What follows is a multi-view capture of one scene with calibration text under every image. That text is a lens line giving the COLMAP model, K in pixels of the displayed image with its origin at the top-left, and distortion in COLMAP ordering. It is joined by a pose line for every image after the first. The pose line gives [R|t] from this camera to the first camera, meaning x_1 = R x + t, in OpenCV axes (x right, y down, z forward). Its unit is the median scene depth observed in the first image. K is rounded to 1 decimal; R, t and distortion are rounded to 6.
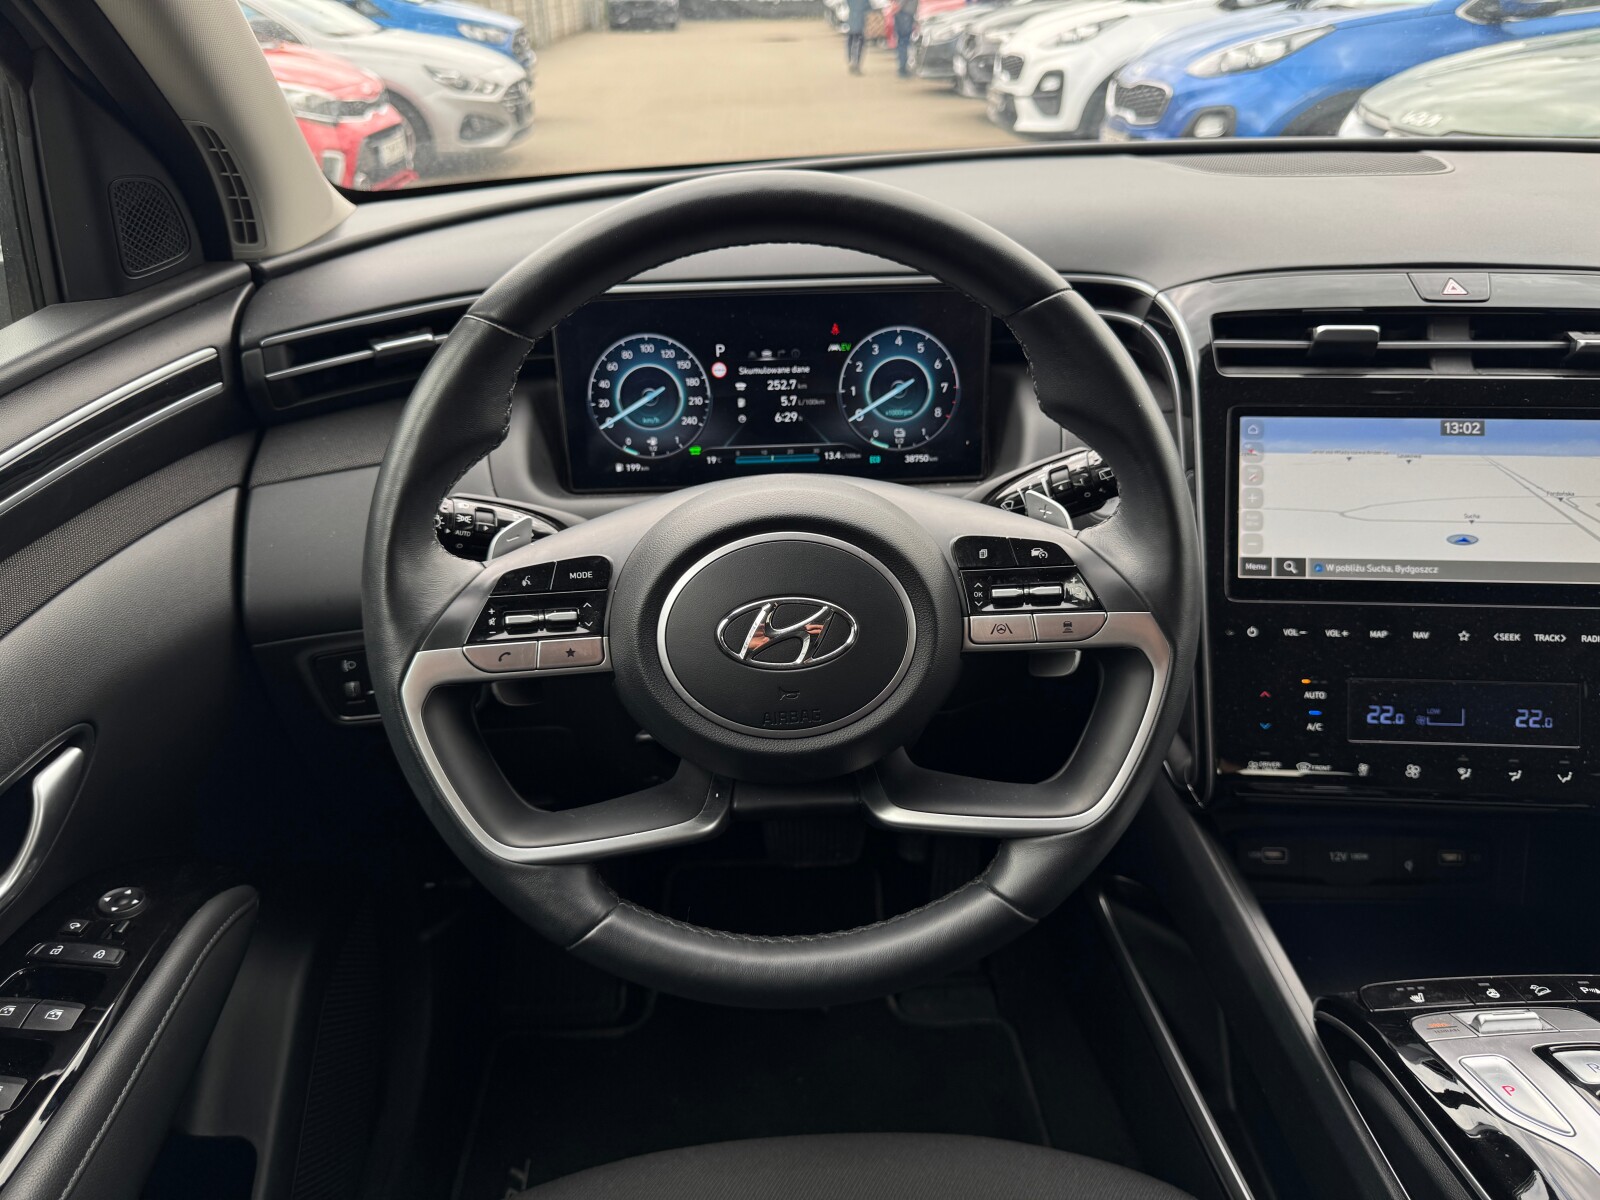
lens RADIAL K [[1163.9, 0, 796.5], [0, 1163.9, 611.3], [0, 0, 1]] dist [0.032400, -0.047199]
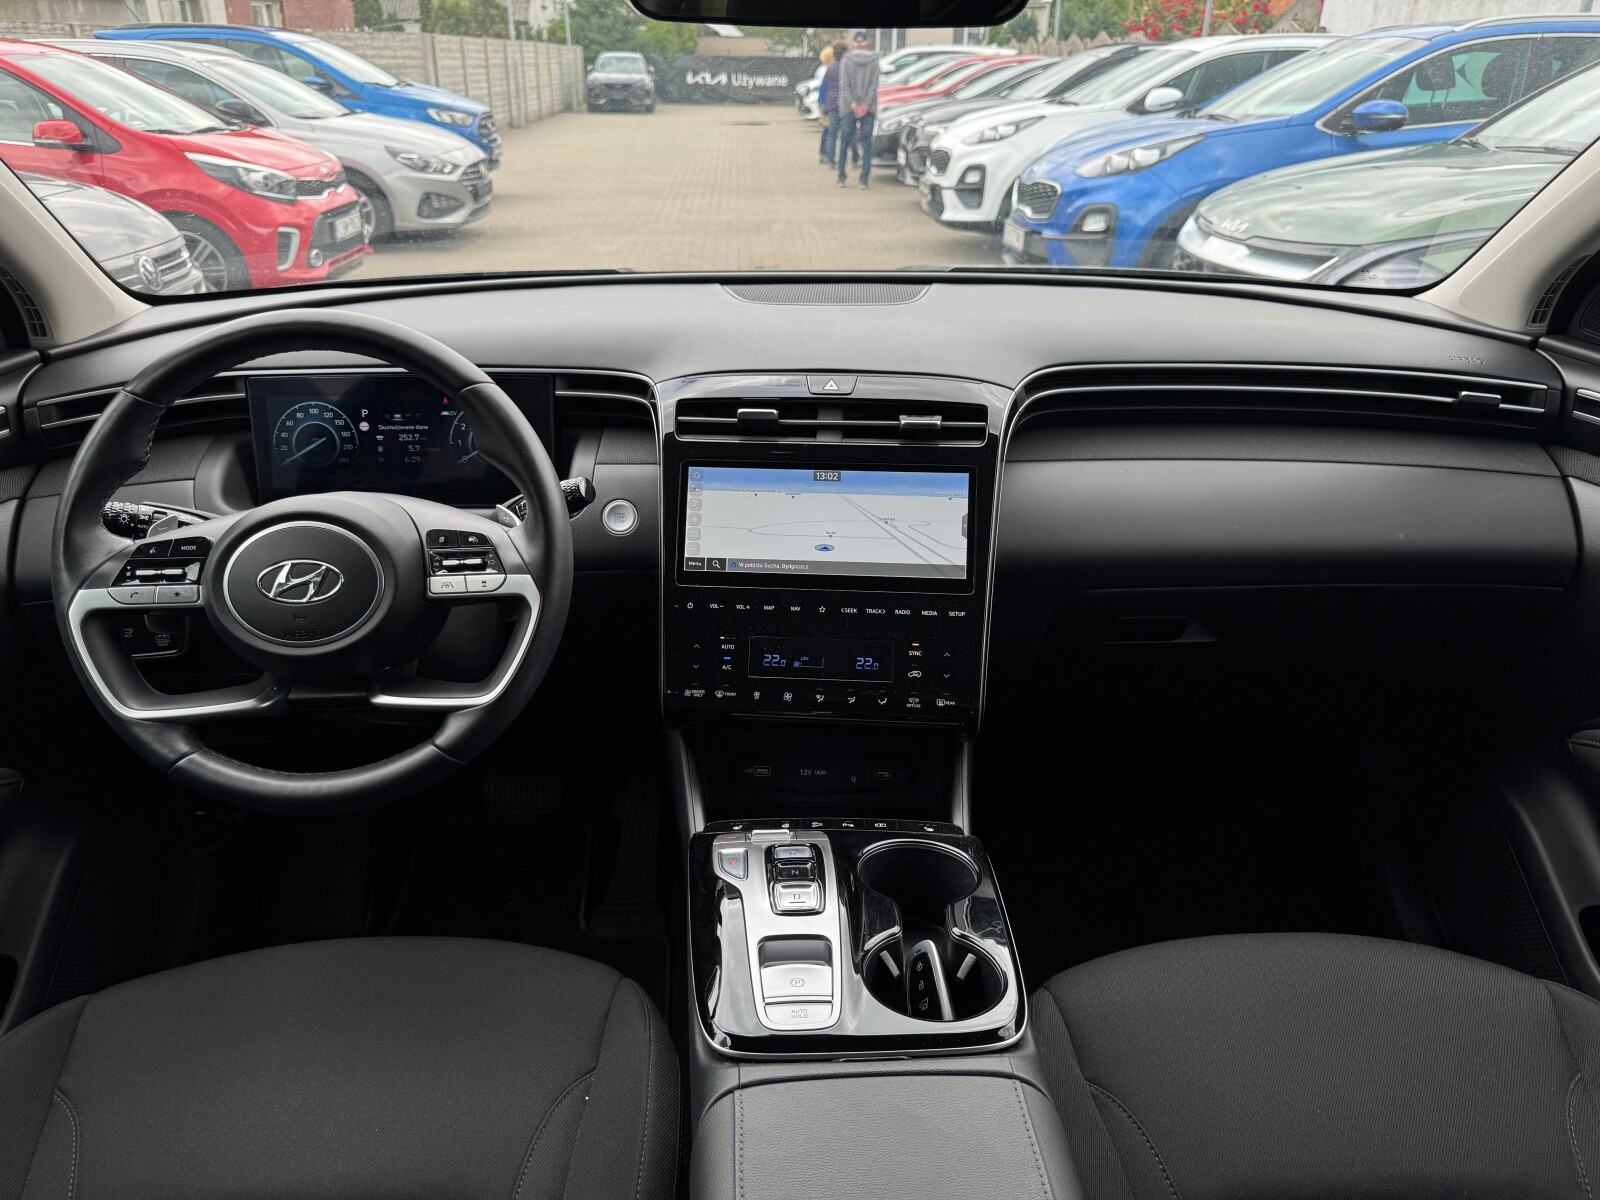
lens RADIAL K [[1163.9, 0, 797.6], [0, 1163.9, 607.6], [0, 0, 1]] dist [0.032400, -0.047199]
pose [[0.999735, 0.017393, 0.015080, 0.492752], [-0.016481, 0.998144, -0.058620, 0.103215], [-0.016072, 0.058355, 0.998166, -0.493298]]
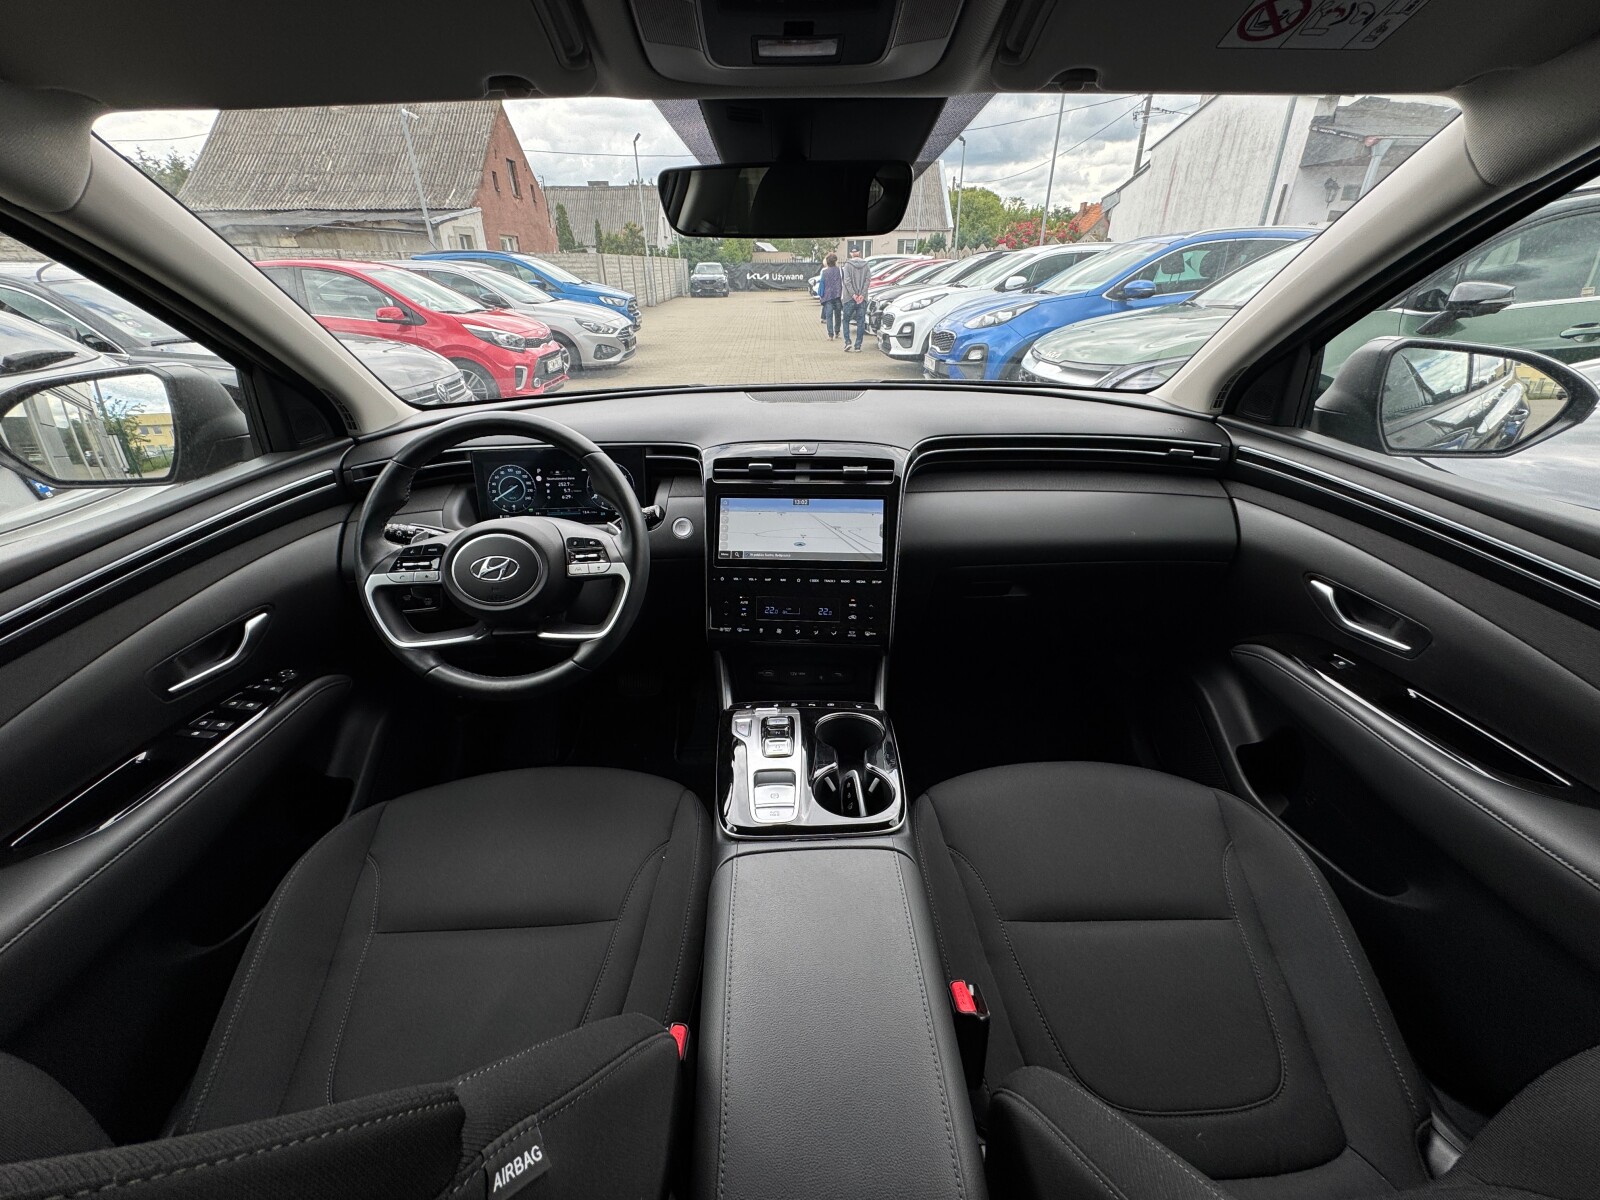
lens RADIAL K [[650.0, 0, 801.2], [0, 650.0, 600.7], [0, 0, 1]] dist [-0.000421, -0.000366]
pose [[0.999973, 0.006019, -0.004231, 0.557154], [-0.006099, 0.999794, -0.019361, 0.091708], [0.004114, 0.019386, 0.999804, -0.452602]]
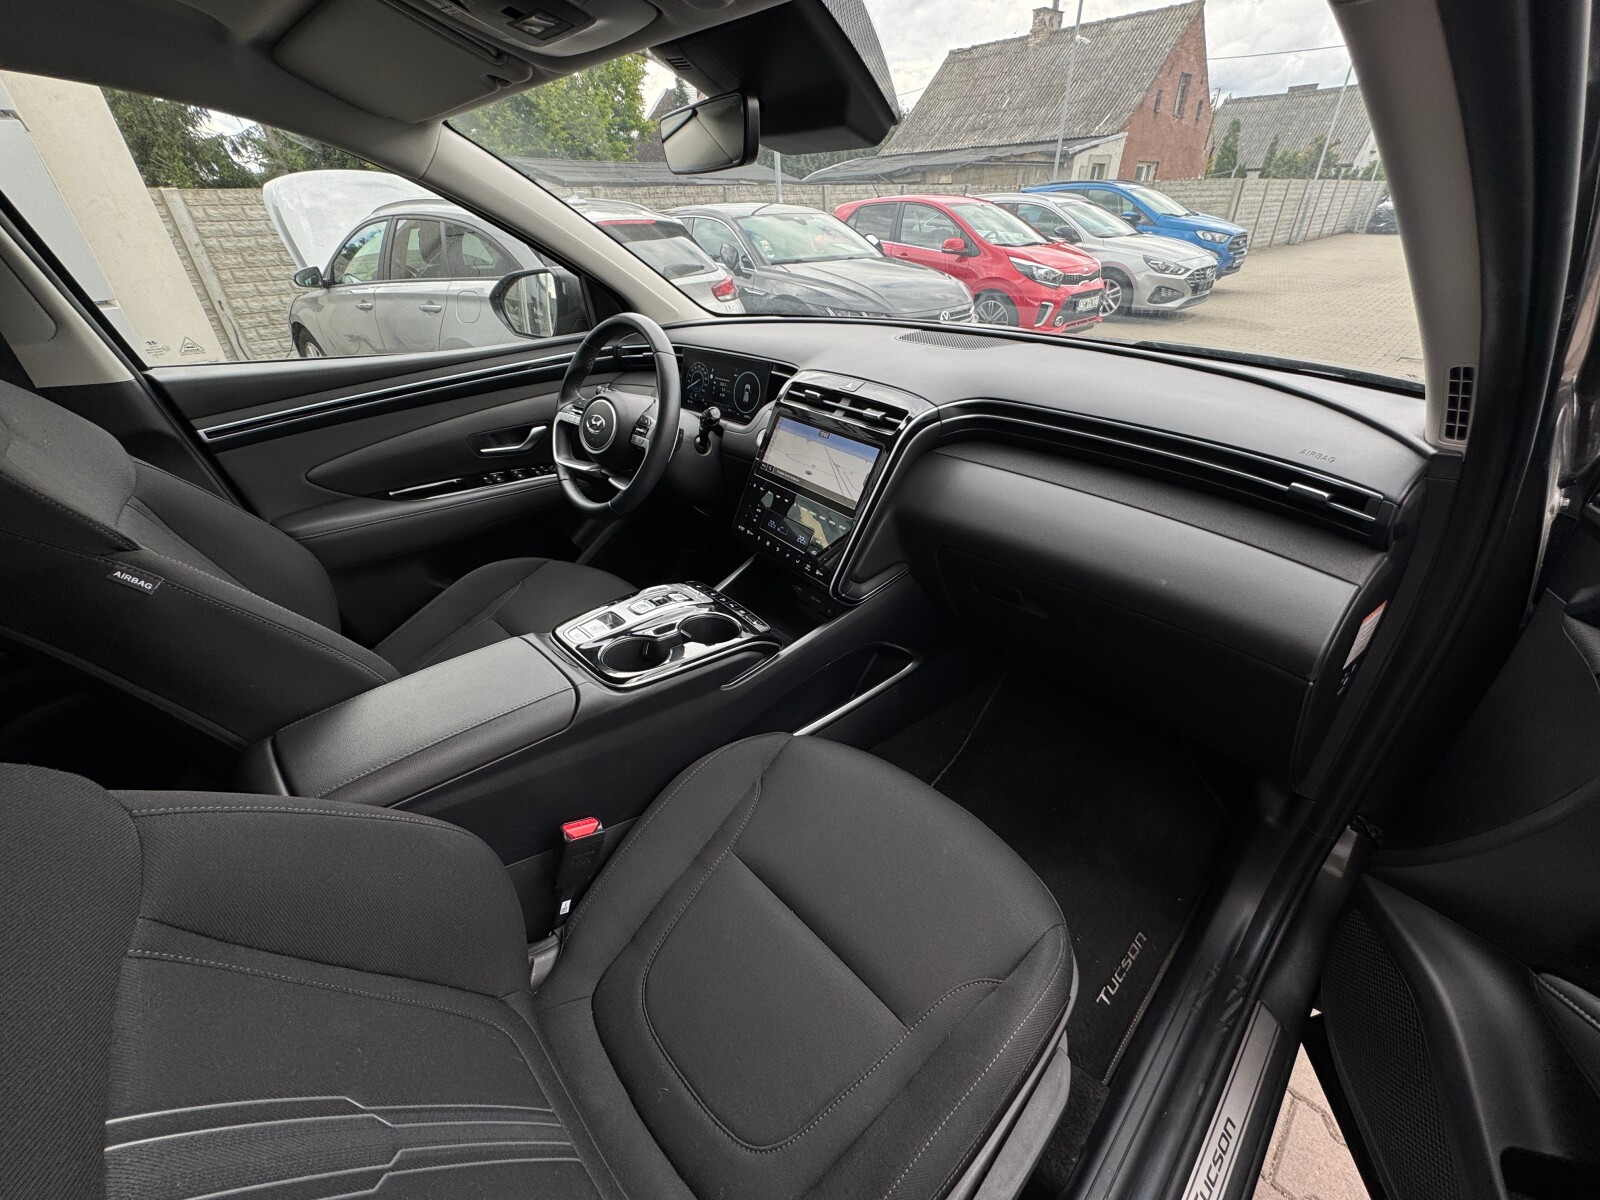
lens RADIAL K [[650.0, 0, 790.1], [0, 650.0, 601.4], [0, 0, 1]] dist [-0.000421, -0.000366]
pose [[0.658839, 0.383584, -0.647143, 1.599511], [-0.341603, 0.918980, 0.196934, -0.067179], [0.670252, 0.091318, 0.736494, -0.138751]]
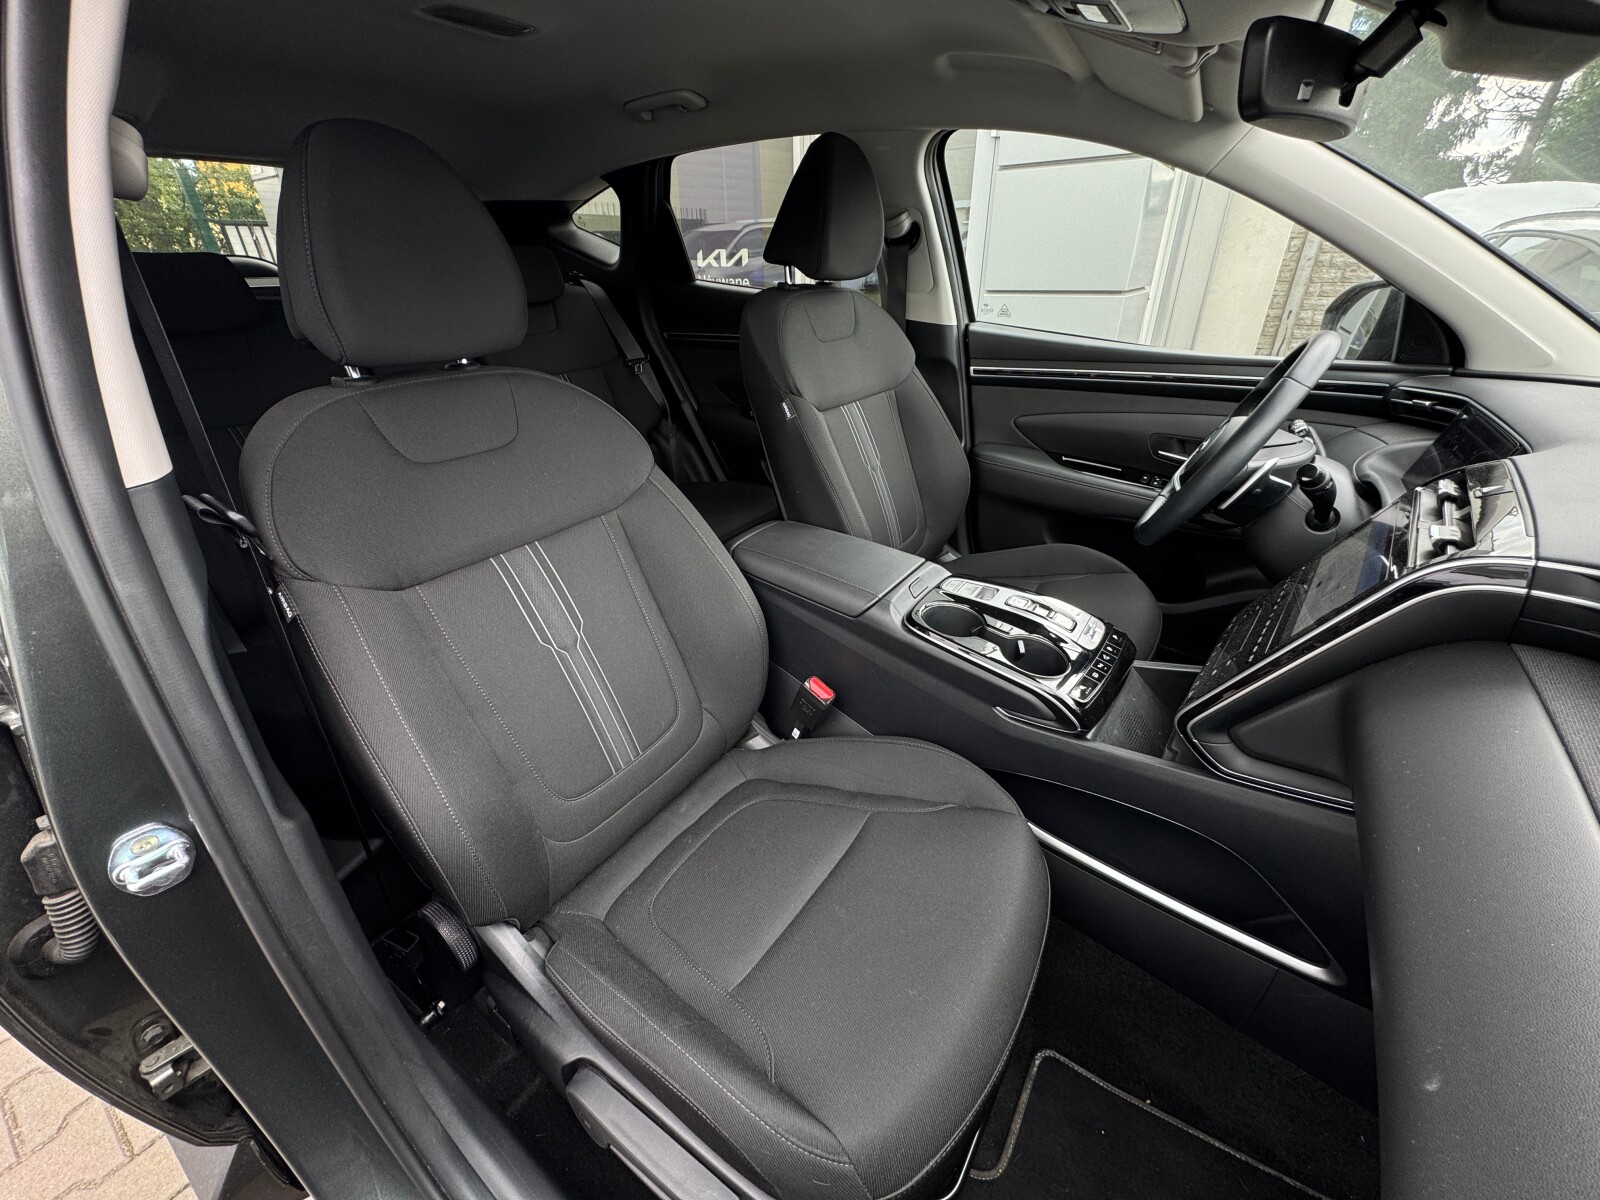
lens RADIAL K [[650.0, 0, 803.3], [0, 650.0, 598.5], [0, 0, 1]] dist [-0.000421, -0.000366]
pose [[-0.614517, 0.380118, -0.691288, 1.704186], [-0.358875, 0.645655, 0.674046, -0.420252], [0.702551, 0.662298, -0.260351, 0.677339]]
